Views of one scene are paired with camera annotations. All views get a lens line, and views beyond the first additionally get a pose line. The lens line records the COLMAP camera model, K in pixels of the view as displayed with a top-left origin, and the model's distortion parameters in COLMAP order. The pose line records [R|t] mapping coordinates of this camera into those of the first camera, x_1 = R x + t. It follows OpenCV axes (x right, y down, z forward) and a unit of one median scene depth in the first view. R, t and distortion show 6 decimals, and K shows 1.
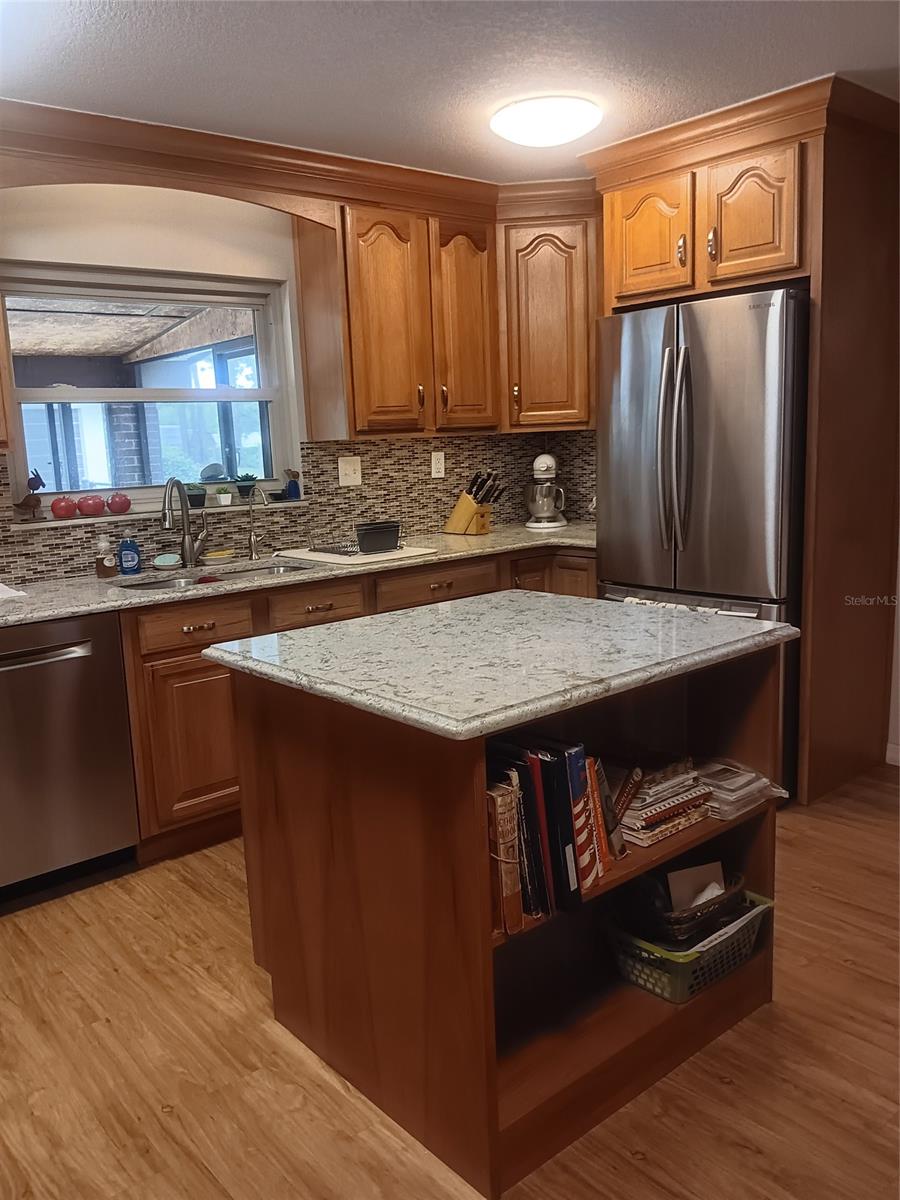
lens RADIAL K [[950.7, 0, 447.0], [0, 950.7, 600.9], [0, 0, 1]] dist [-0.005594, -0.005790]
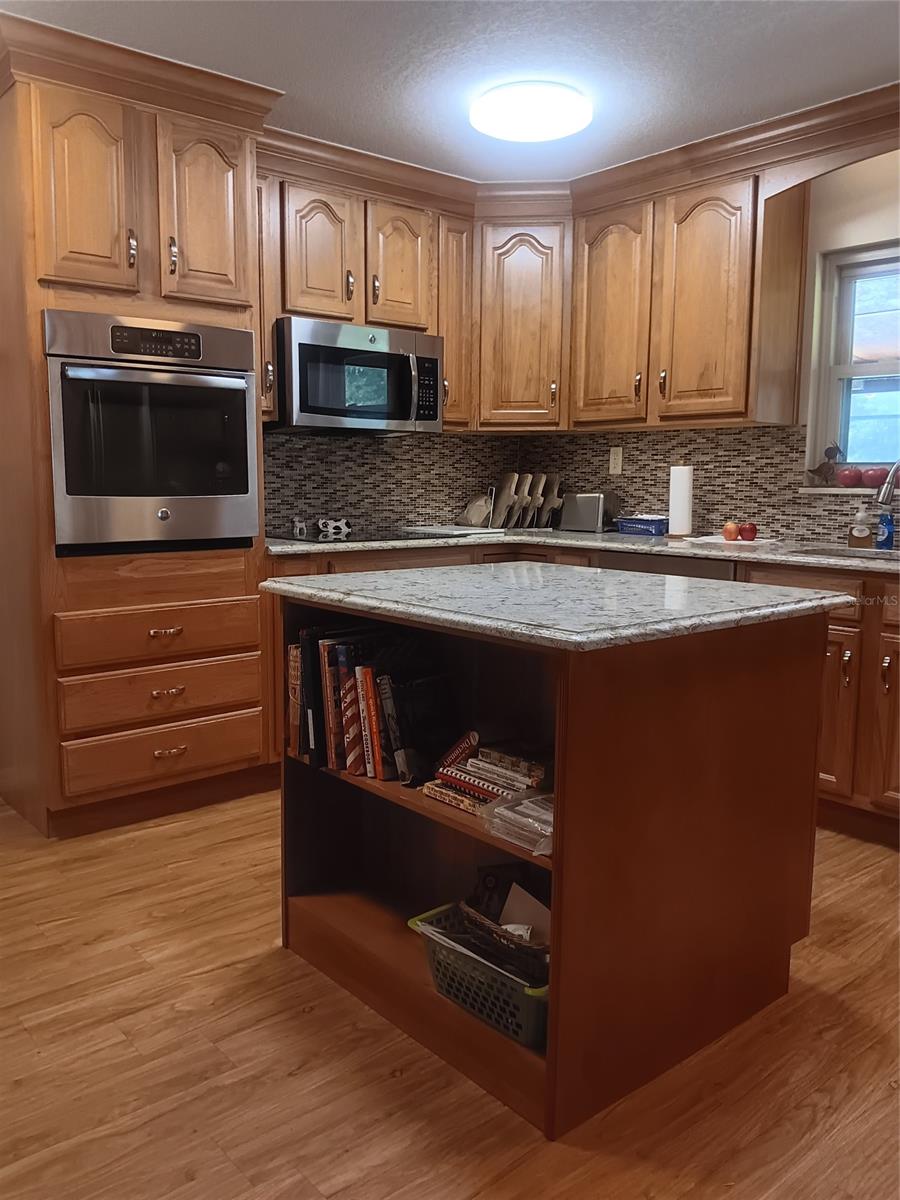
lens RADIAL K [[950.7, 0, 446.8], [0, 950.7, 598.9], [0, 0, 1]] dist [-0.005594, -0.005790]
pose [[0.009916, 0.170184, -0.985362, 0.680326], [-0.181761, 0.969302, 0.165581, -0.062525], [0.983293, 0.177458, 0.040545, 0.561327]]
